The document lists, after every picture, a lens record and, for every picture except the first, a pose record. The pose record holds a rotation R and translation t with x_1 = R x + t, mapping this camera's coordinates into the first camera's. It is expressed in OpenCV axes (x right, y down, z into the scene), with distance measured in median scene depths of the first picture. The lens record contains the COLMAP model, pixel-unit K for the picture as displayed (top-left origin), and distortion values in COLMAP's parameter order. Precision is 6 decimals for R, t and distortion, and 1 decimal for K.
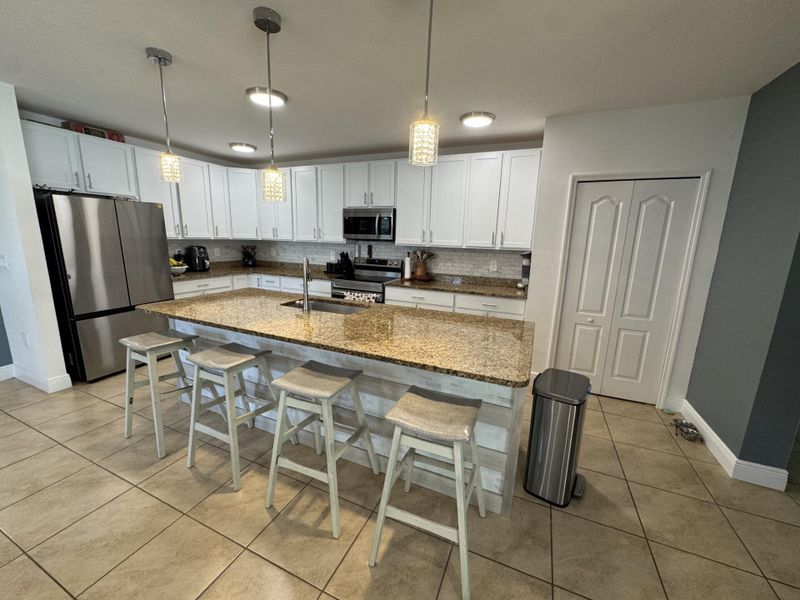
lens RADIAL K [[320.5, 0, 399.4], [0, 320.5, 299.0], [0, 0, 1]] dist [-0.001889, -0.000496]
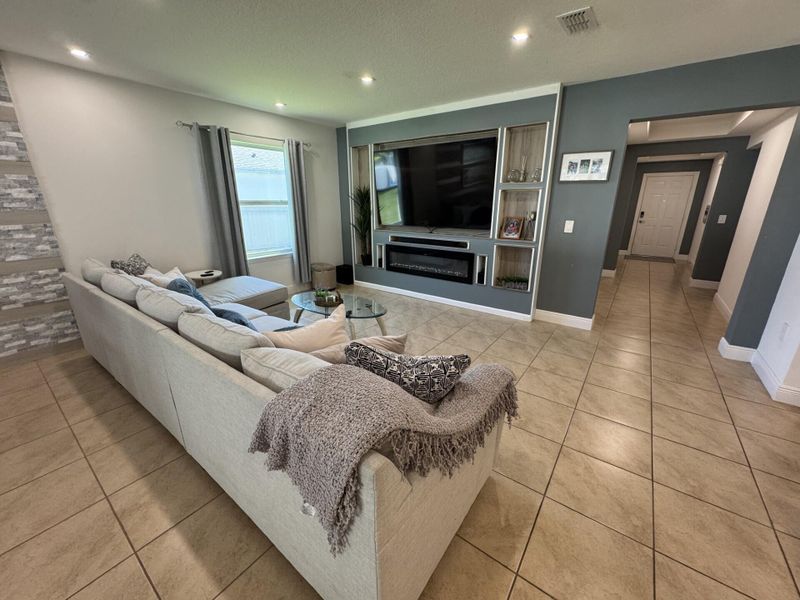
lens RADIAL K [[320.5, 0, 399.4], [0, 320.5, 299.0], [0, 0, 1]] dist [-0.001889, -0.000496]
pose [[-0.219649, 0.259685, -0.940382, -0.118306], [-0.194025, 0.933038, 0.302976, -0.010500], [0.956090, 0.249006, -0.154556, 0.091973]]
